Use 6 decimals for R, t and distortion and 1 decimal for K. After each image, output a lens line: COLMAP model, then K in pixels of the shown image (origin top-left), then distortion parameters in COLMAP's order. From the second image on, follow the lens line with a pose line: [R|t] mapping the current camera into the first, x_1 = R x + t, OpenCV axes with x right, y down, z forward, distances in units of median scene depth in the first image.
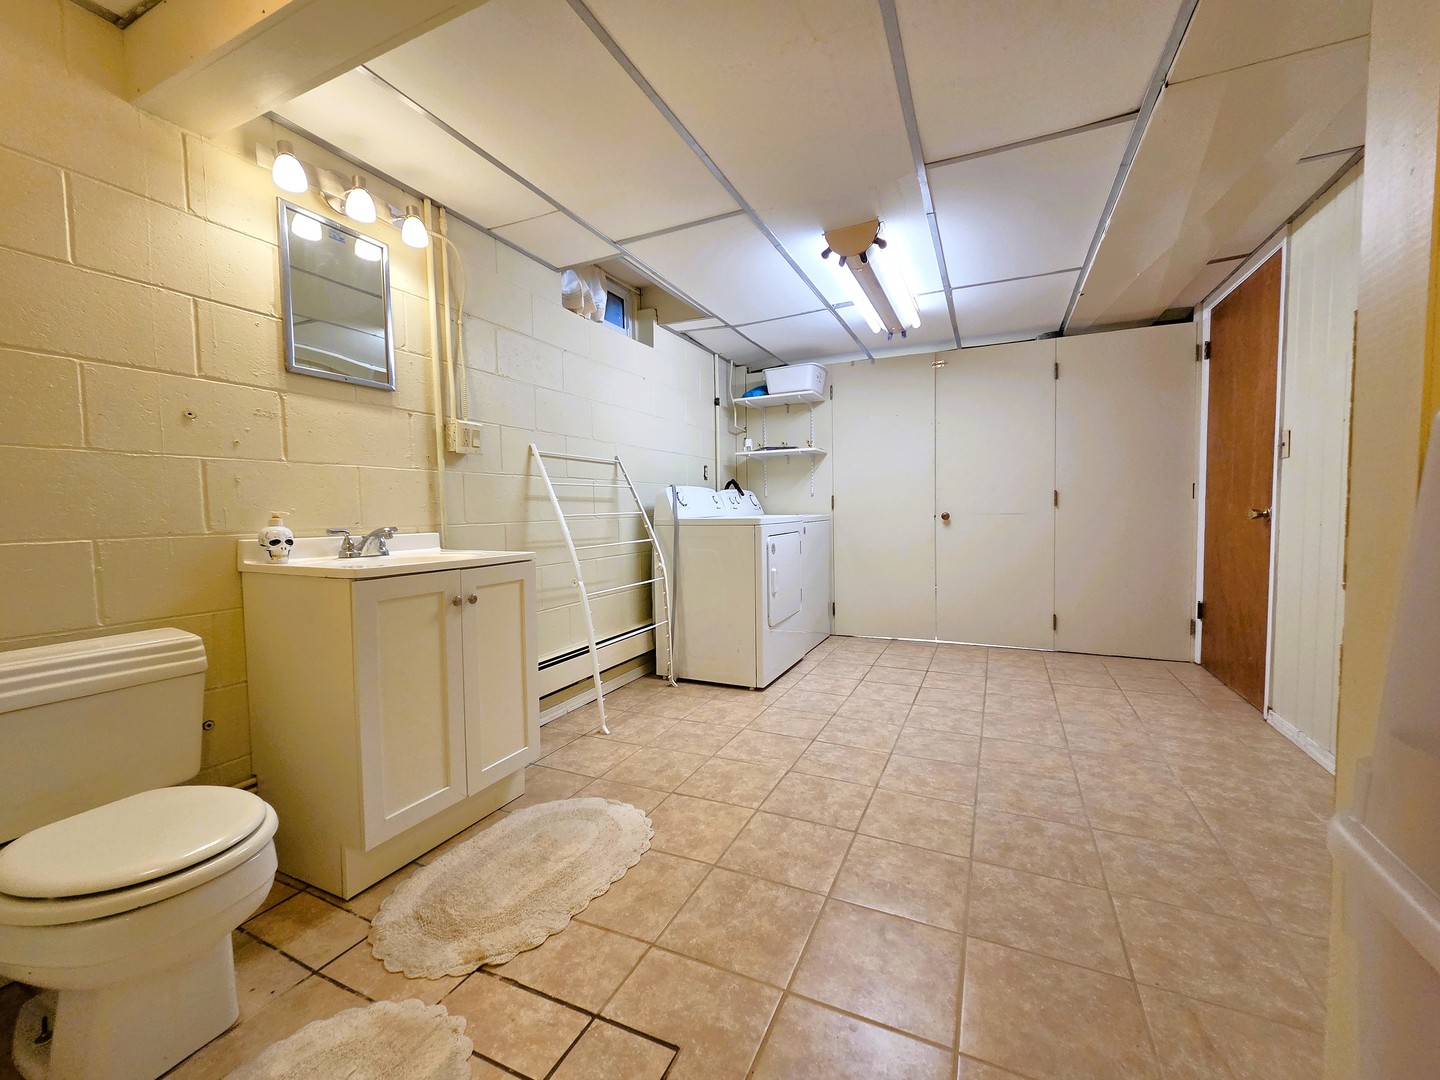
lens RADIAL K [[591.8, 0, 718.3], [0, 591.8, 547.2], [0, 0, 1]] dist [0.003986, 0.000023]
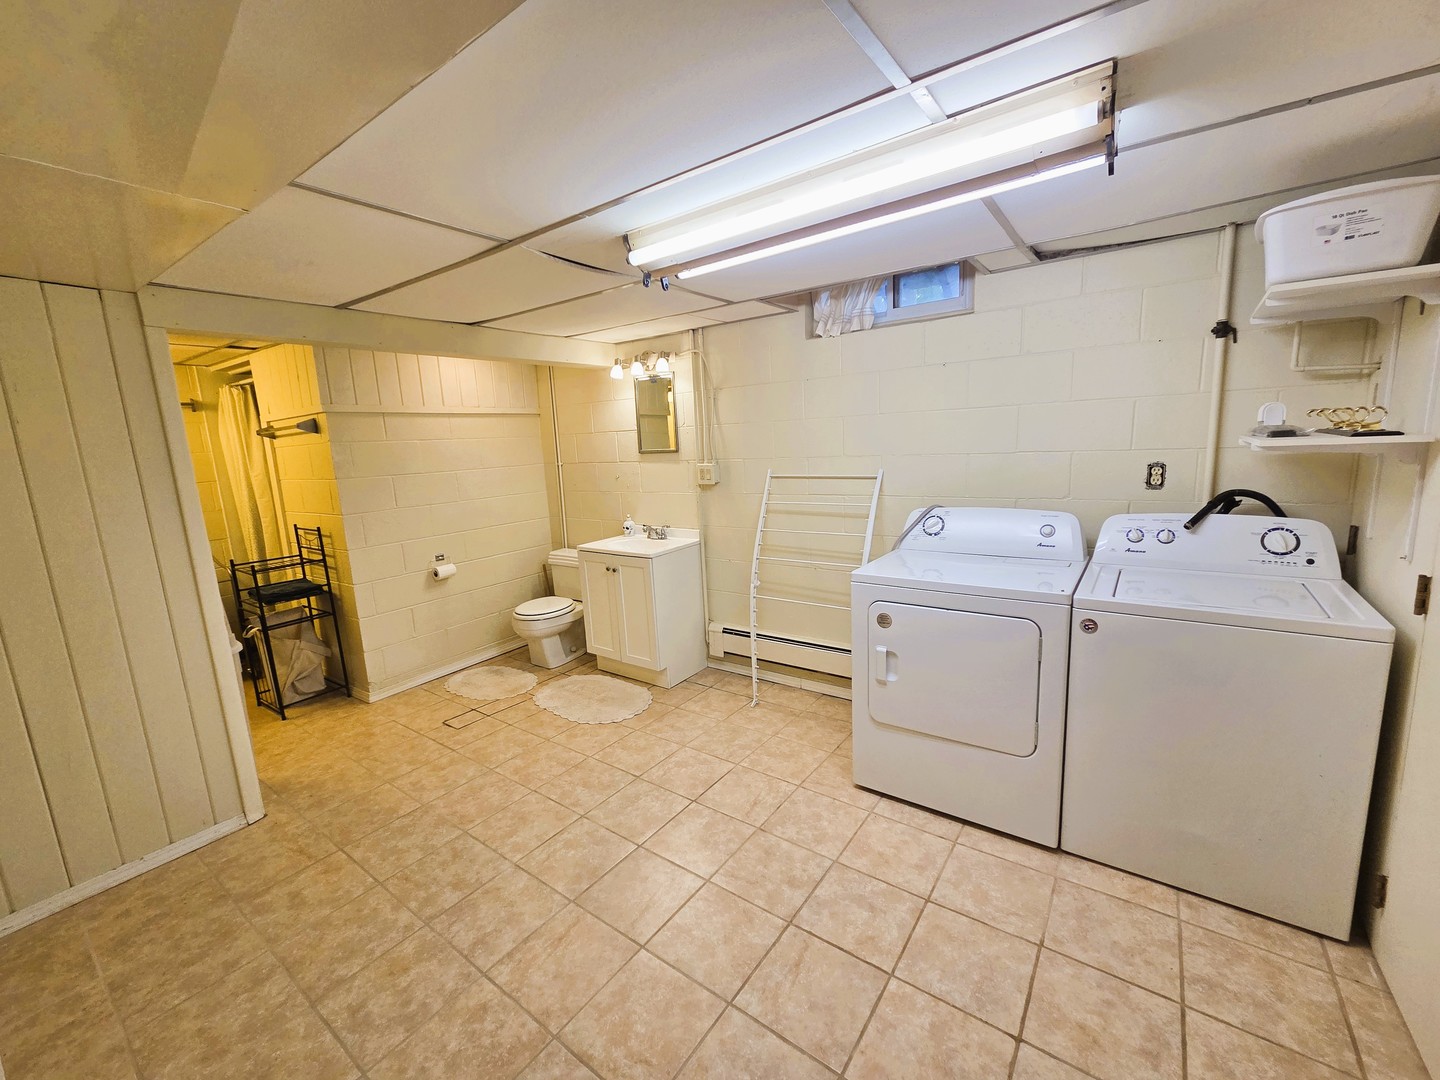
lens RADIAL K [[591.8, 0, 719.3], [0, 591.8, 534.8], [0, 0, 1]] dist [0.003986, 0.000023]
pose [[-0.191284, 0.184488, -0.964041, 1.289807], [-0.010735, 0.981725, 0.190003, -0.372823], [0.981476, 0.046694, -0.185807, 1.525188]]
